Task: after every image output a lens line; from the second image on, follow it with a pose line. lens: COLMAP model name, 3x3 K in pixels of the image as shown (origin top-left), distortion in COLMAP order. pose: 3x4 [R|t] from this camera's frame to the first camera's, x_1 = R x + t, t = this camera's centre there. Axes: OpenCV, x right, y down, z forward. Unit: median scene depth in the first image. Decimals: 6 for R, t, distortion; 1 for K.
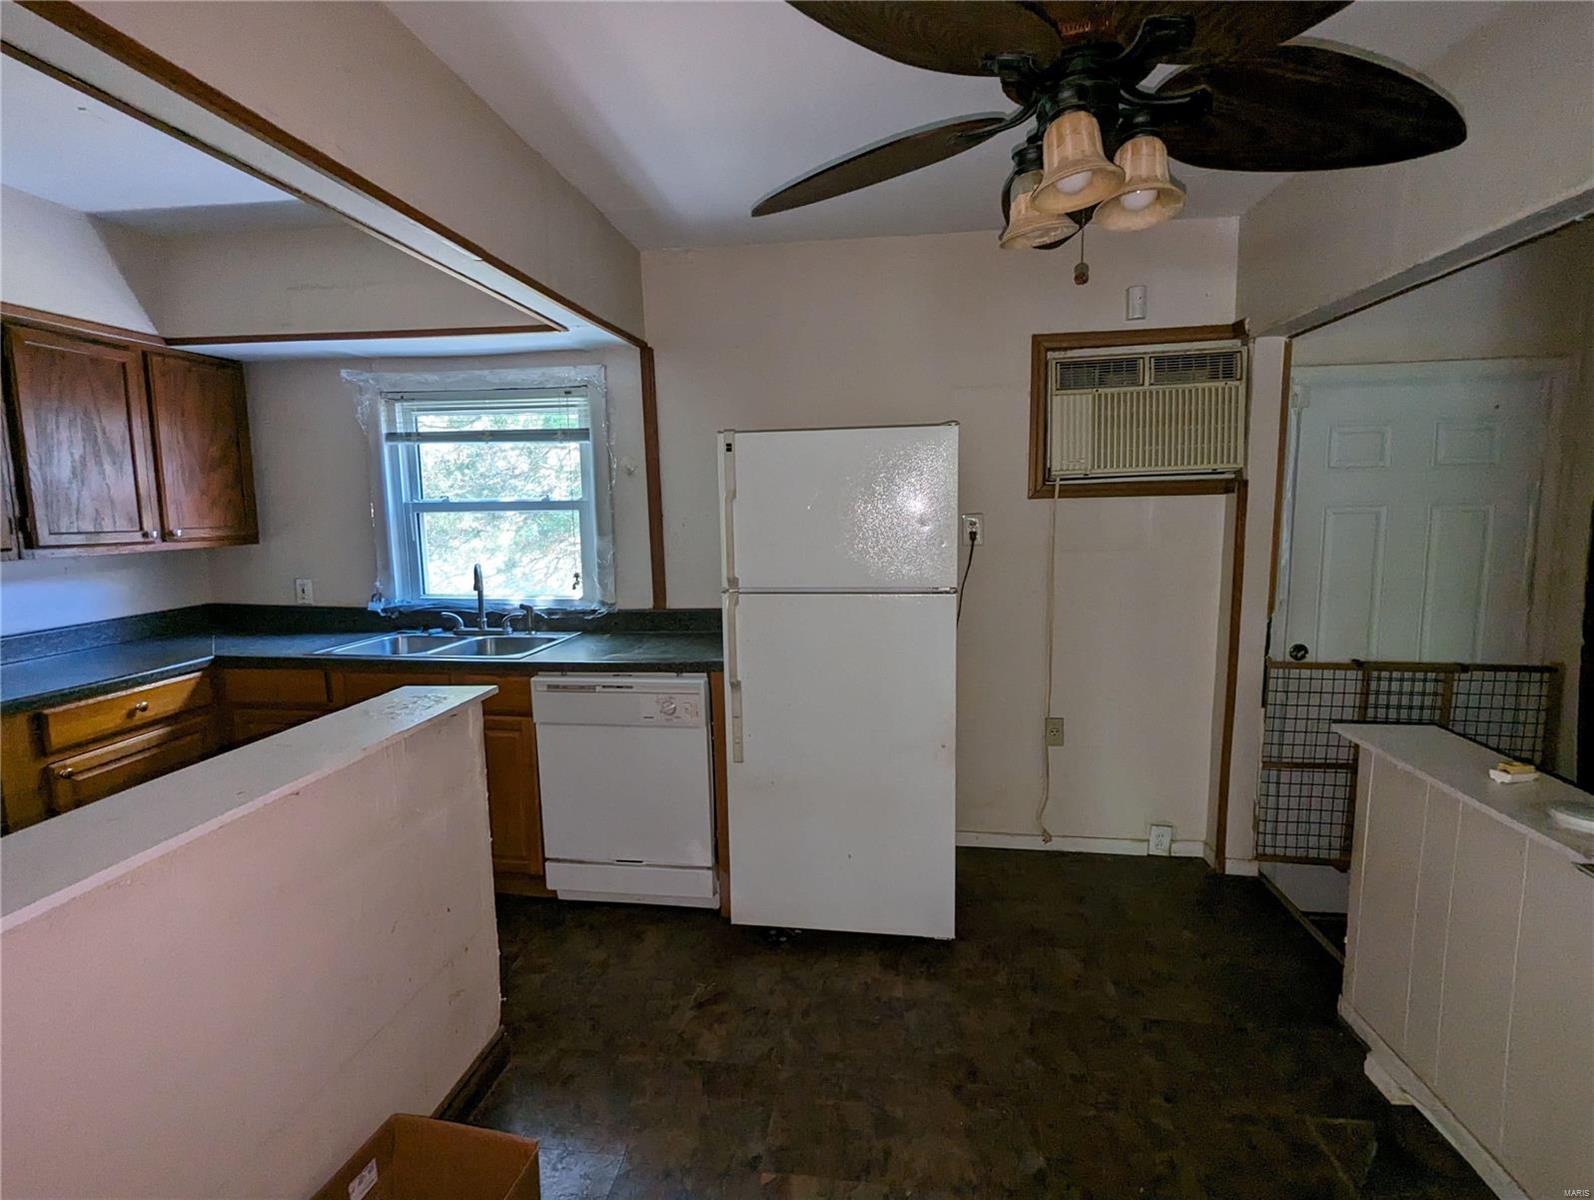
lens RADIAL K [[763.4, 0, 800.7], [0, 763.4, 601.2], [0, 0, 1]] dist [0.001203, -0.001613]
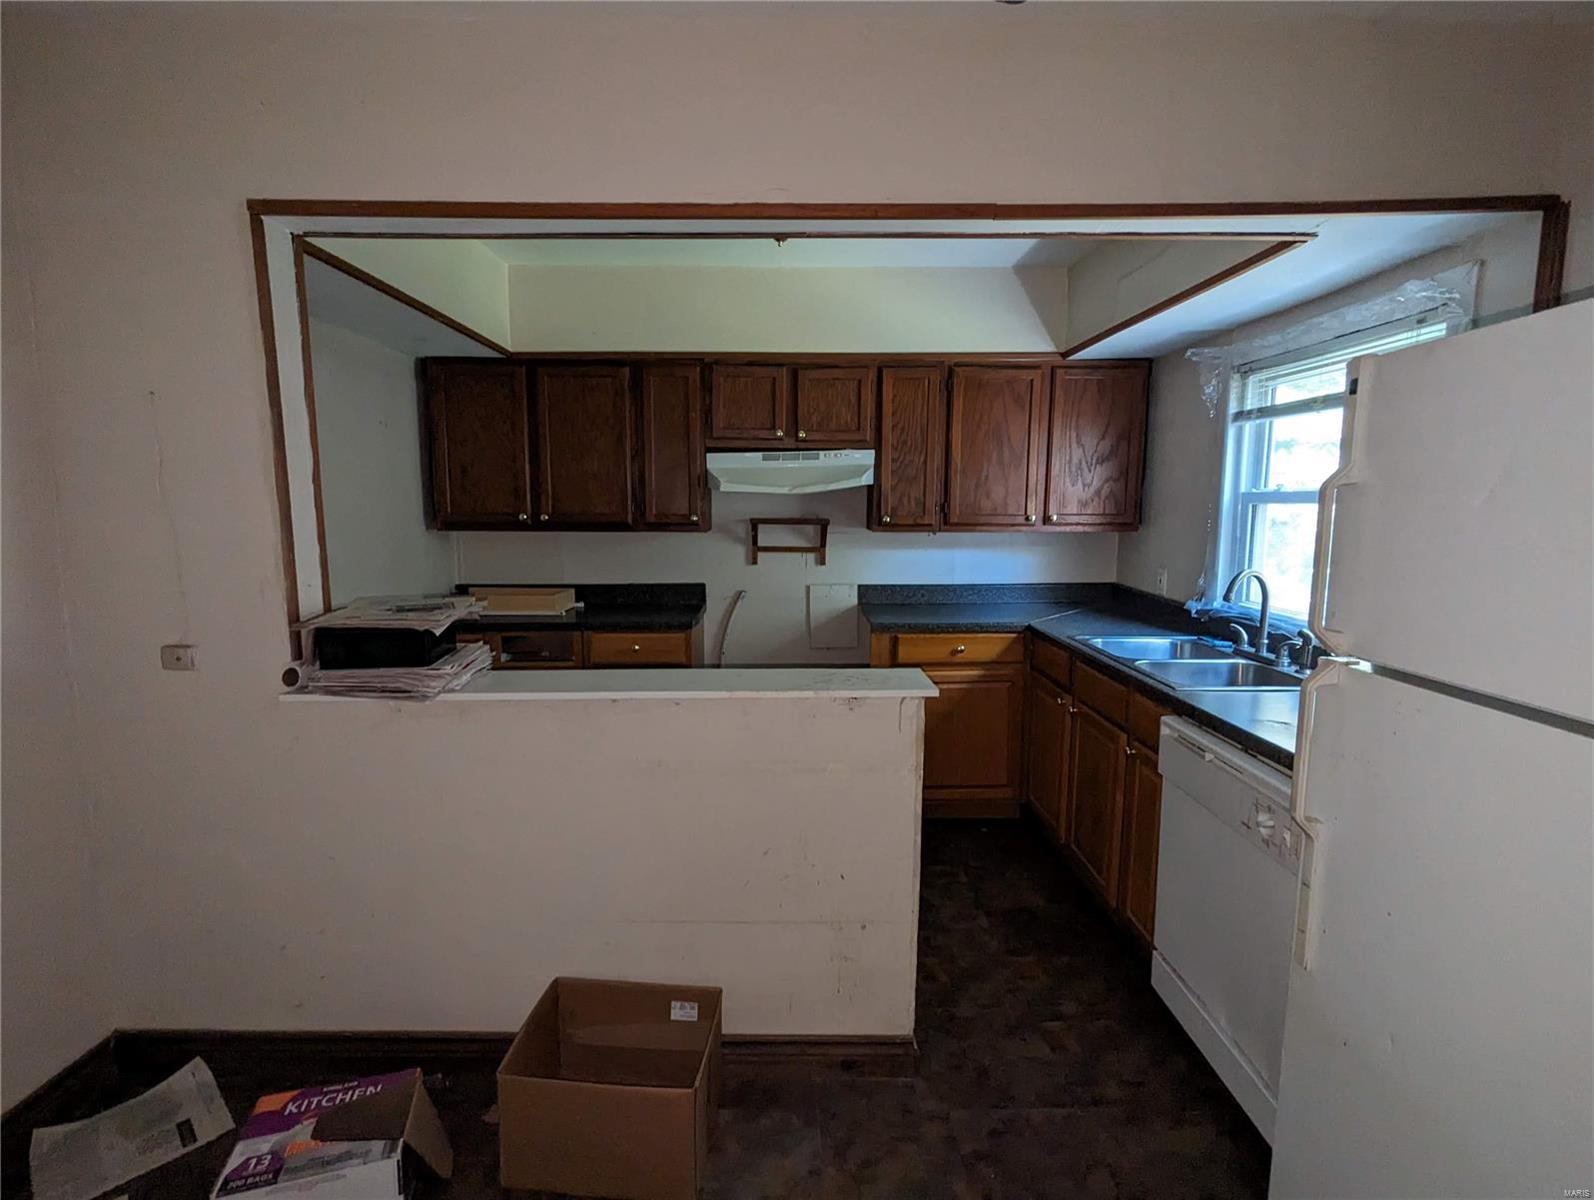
lens RADIAL K [[763.4, 0, 791.0], [0, 763.4, 599.6], [0, 0, 1]] dist [0.001203, -0.001613]
pose [[0.129196, 0.136836, -0.982133, 0.287241], [-0.125484, 0.984727, 0.120691, -0.051678], [0.983647, 0.107649, 0.144393, 0.404350]]
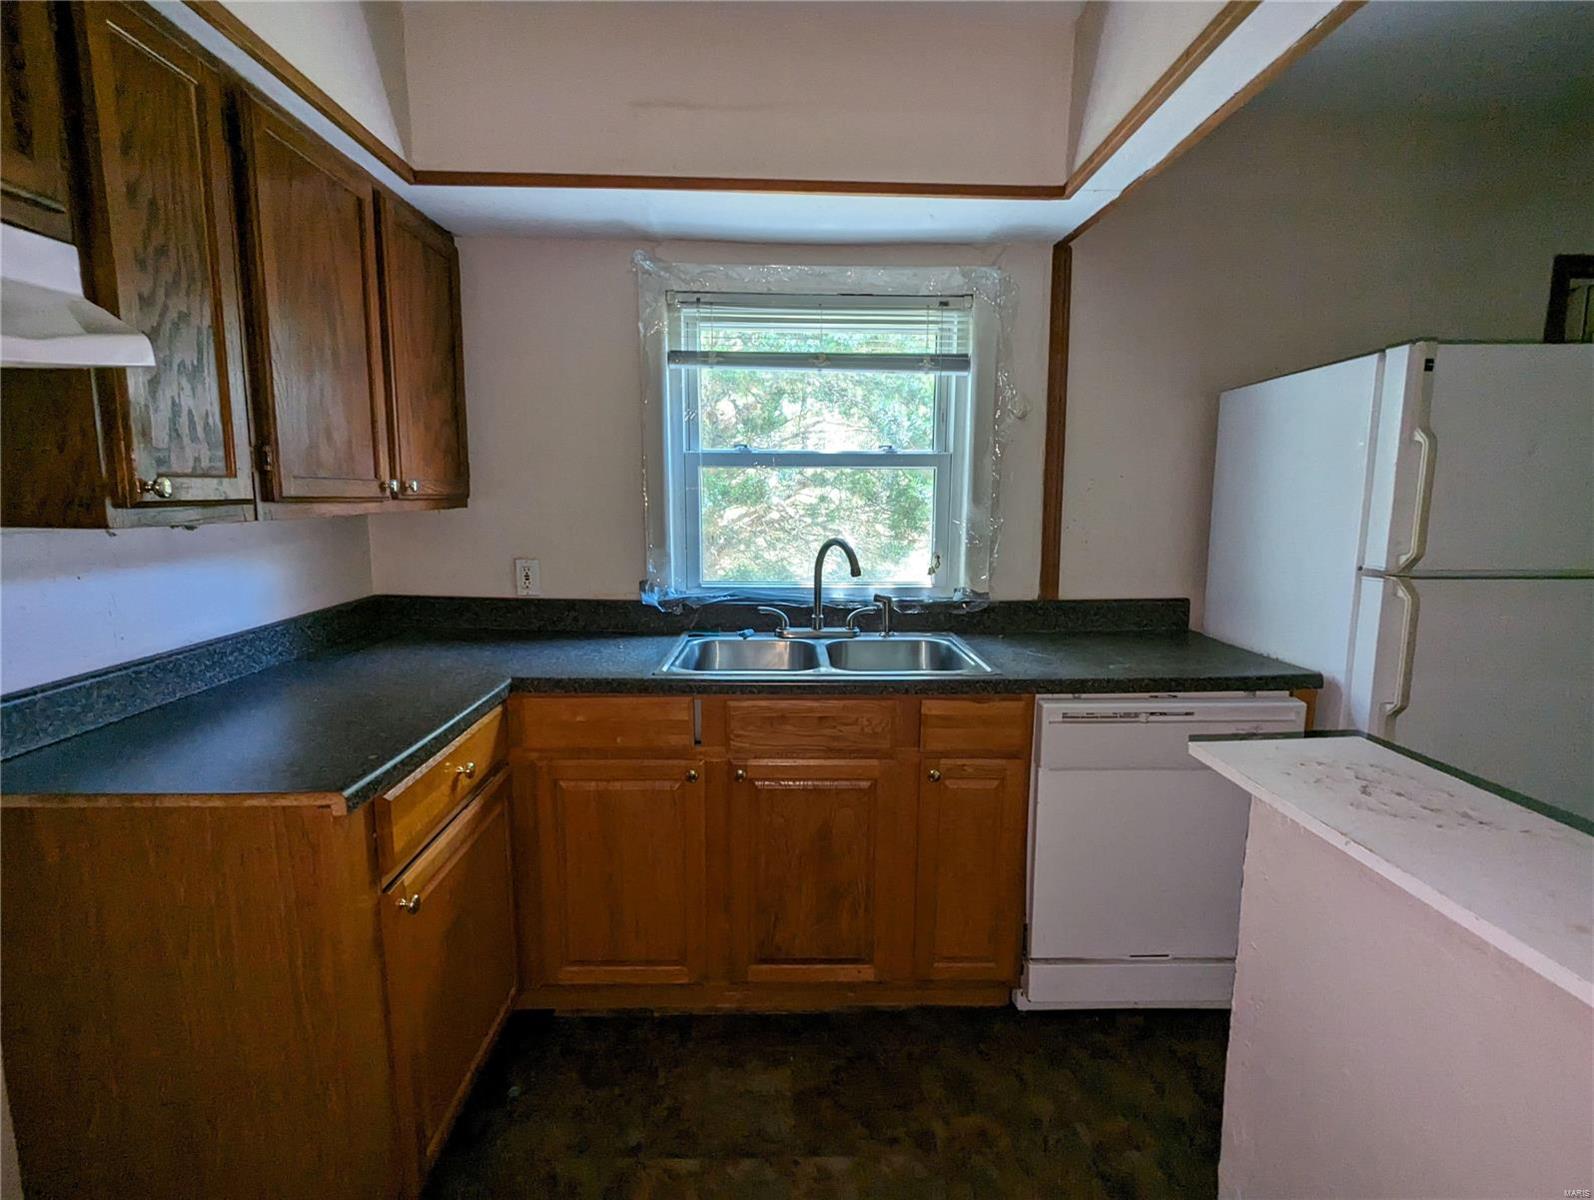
lens RADIAL K [[763.4, 0, 792.2], [0, 763.4, 601.4], [0, 0, 1]] dist [0.001203, -0.001613]
pose [[0.988778, -0.005143, 0.149302, -0.547570], [0.002656, 0.999854, 0.016853, -0.002312], [-0.149367, -0.016267, 0.988648, 0.293674]]
